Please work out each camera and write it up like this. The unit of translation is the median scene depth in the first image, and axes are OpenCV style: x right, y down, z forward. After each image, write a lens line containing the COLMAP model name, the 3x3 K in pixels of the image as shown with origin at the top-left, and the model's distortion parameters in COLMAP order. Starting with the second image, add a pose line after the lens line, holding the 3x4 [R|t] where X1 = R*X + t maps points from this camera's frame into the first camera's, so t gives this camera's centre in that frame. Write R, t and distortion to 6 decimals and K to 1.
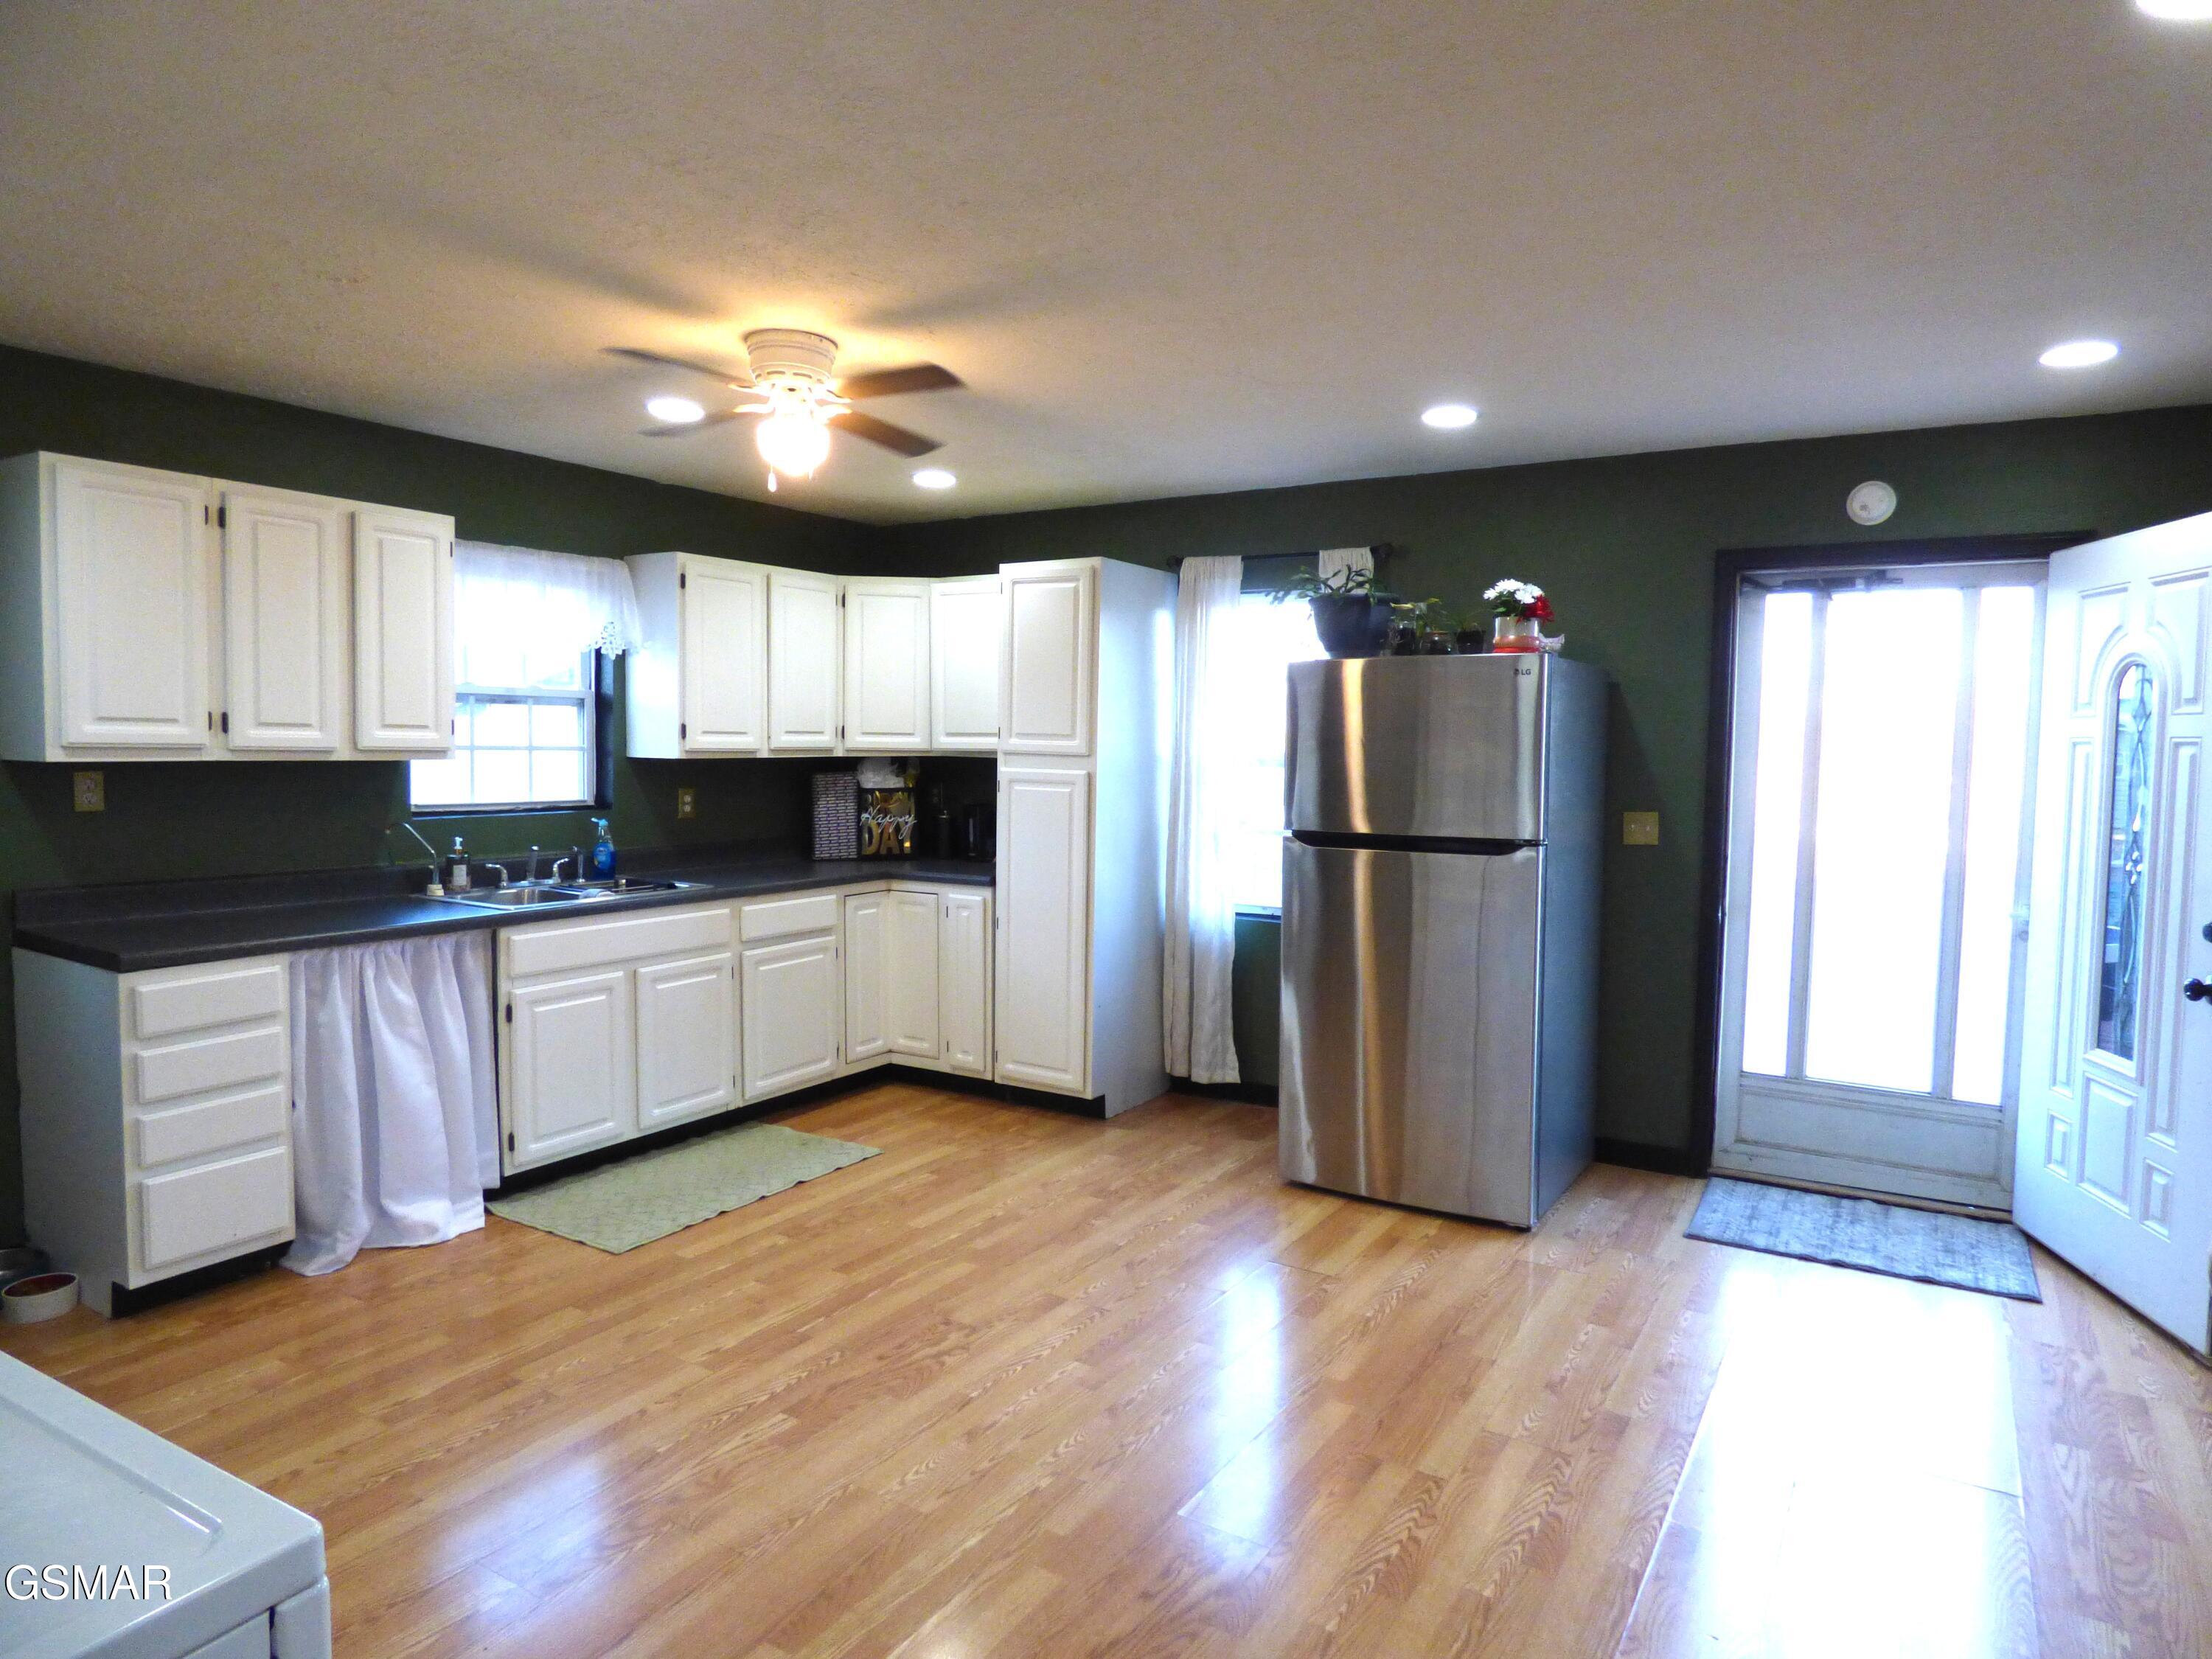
lens RADIAL K [[1292.9, 0, 1114.9], [0, 1292.9, 832.5], [0, 0, 1]] dist [-0.030991, 0.000410]
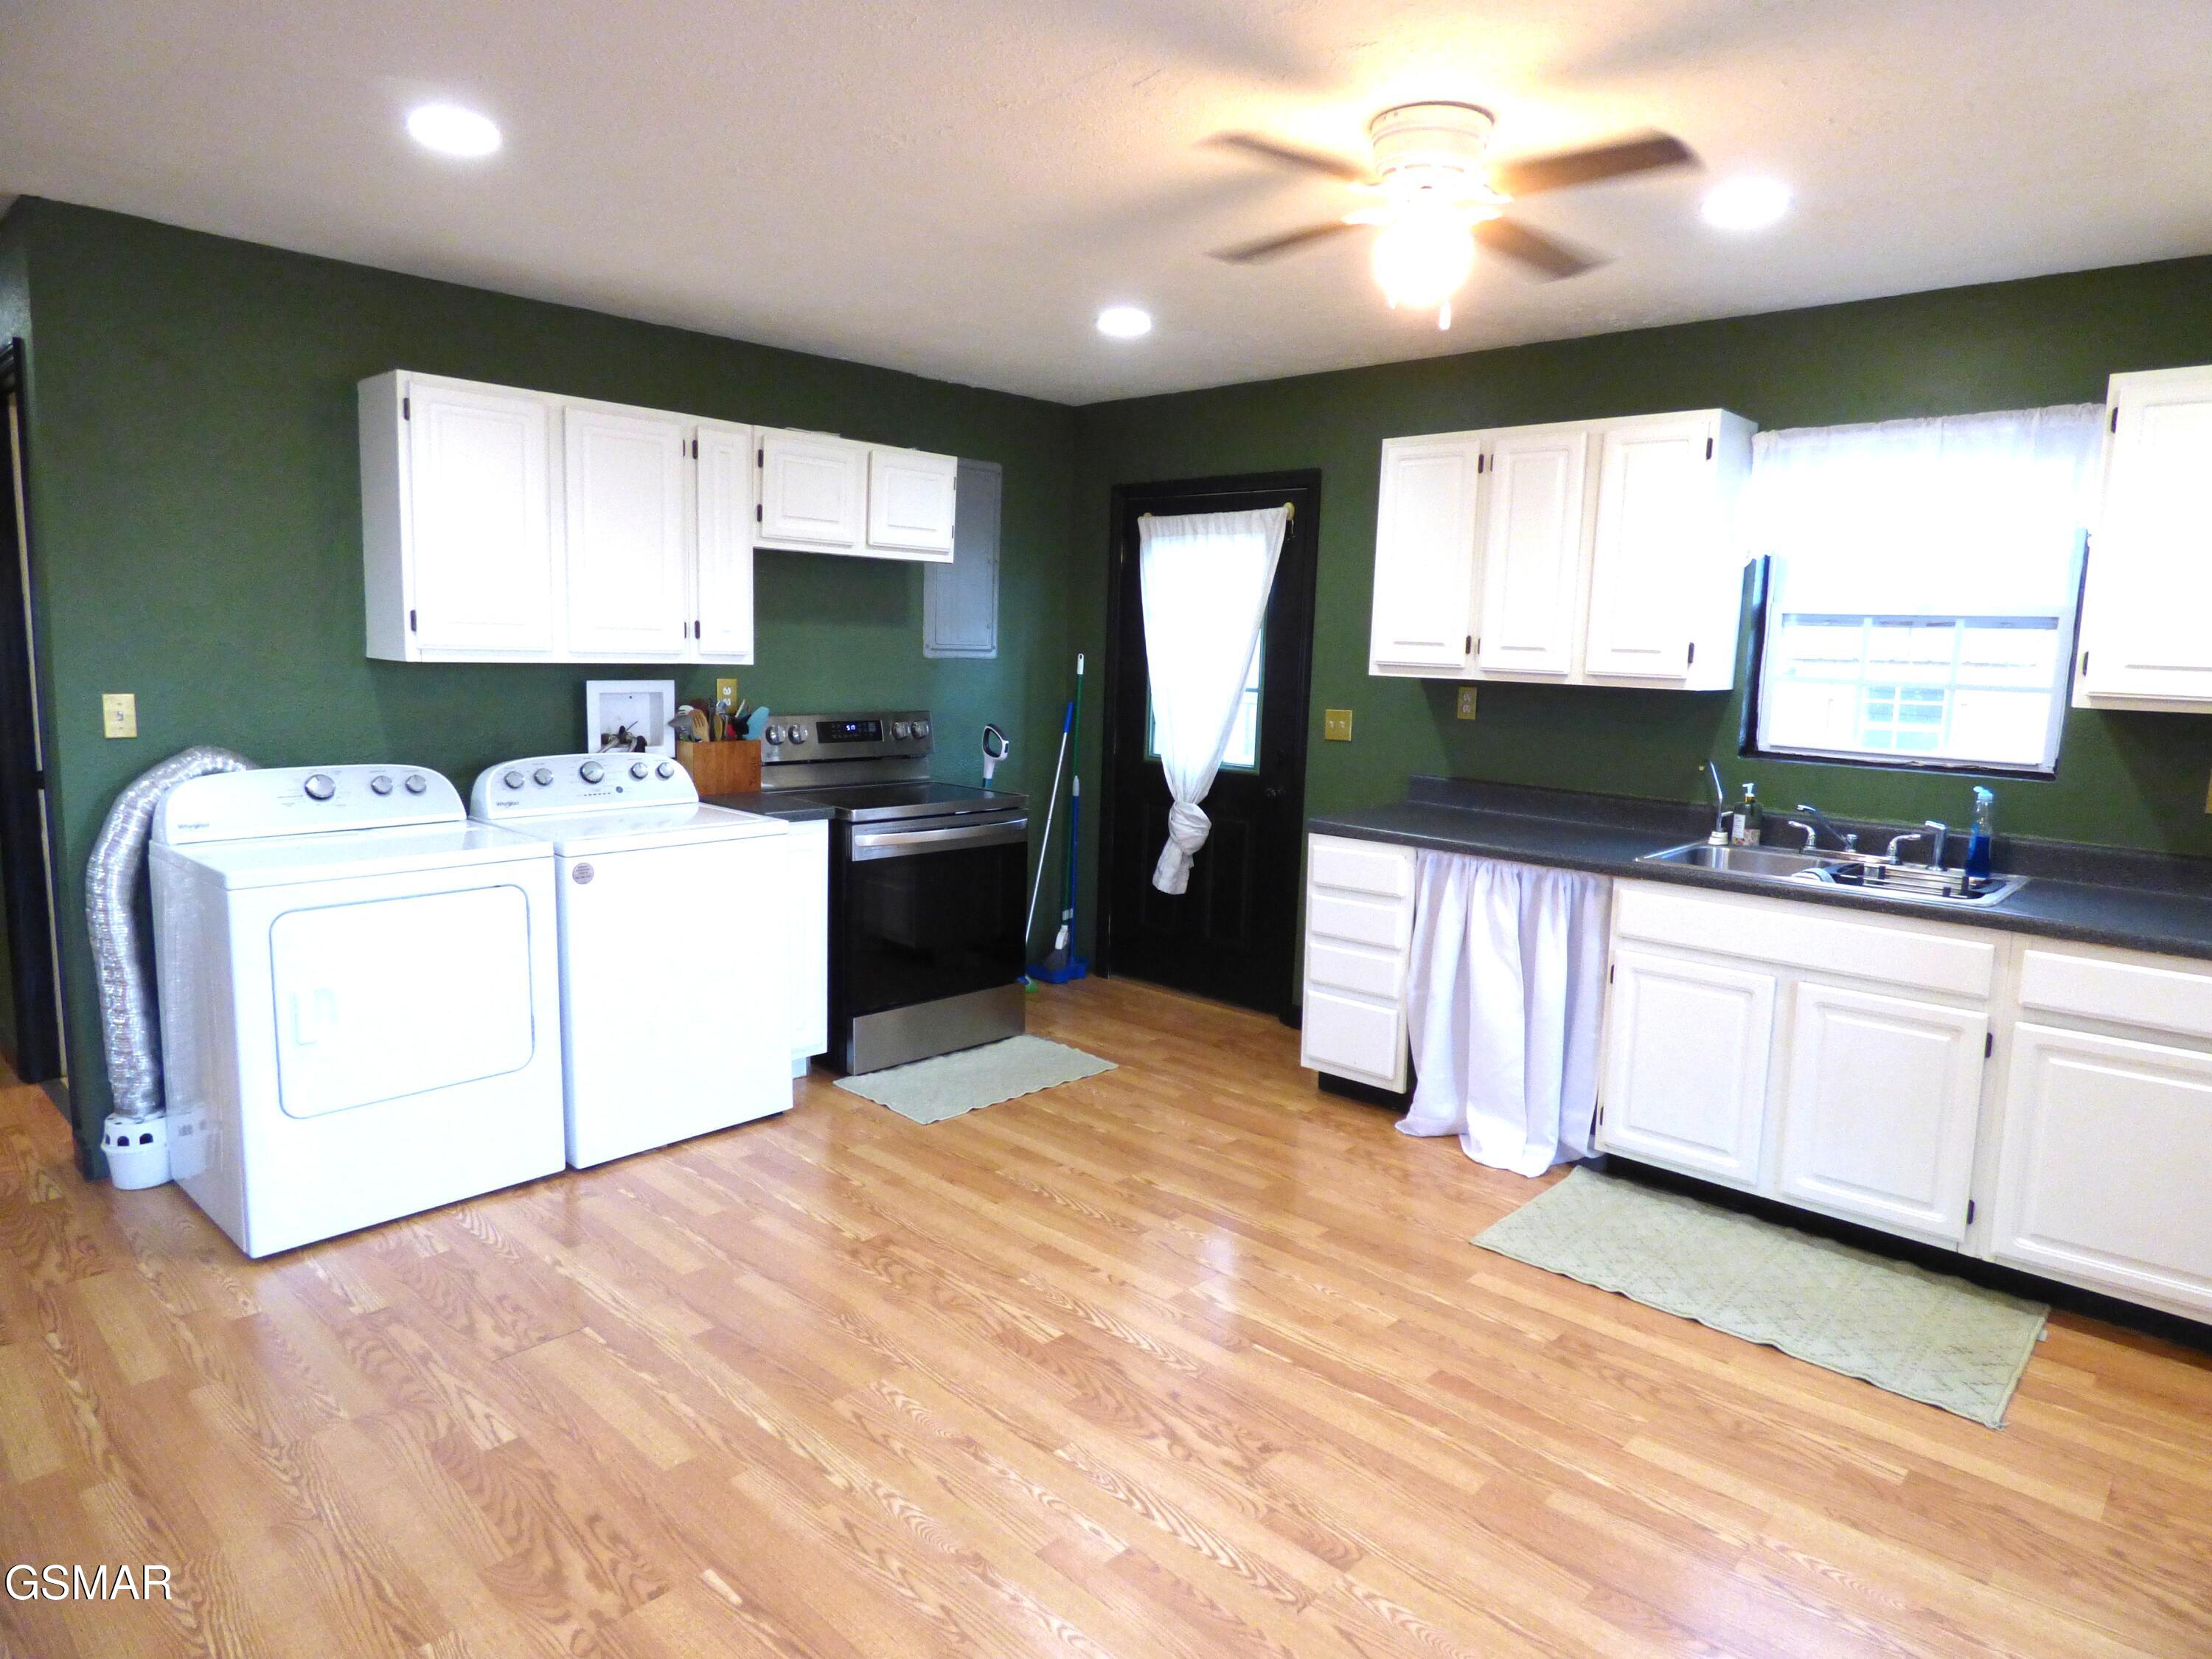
lens RADIAL K [[1252.3, 0, 1071.0], [0, 1252.3, 826.1], [0, 0, 1]] dist [-0.010150, -0.002770]
pose [[-0.189740, 0.129156, -0.973302, 0.458986], [-0.093408, 0.984439, 0.148843, -0.058056], [0.977381, 0.119156, -0.174723, 0.818900]]
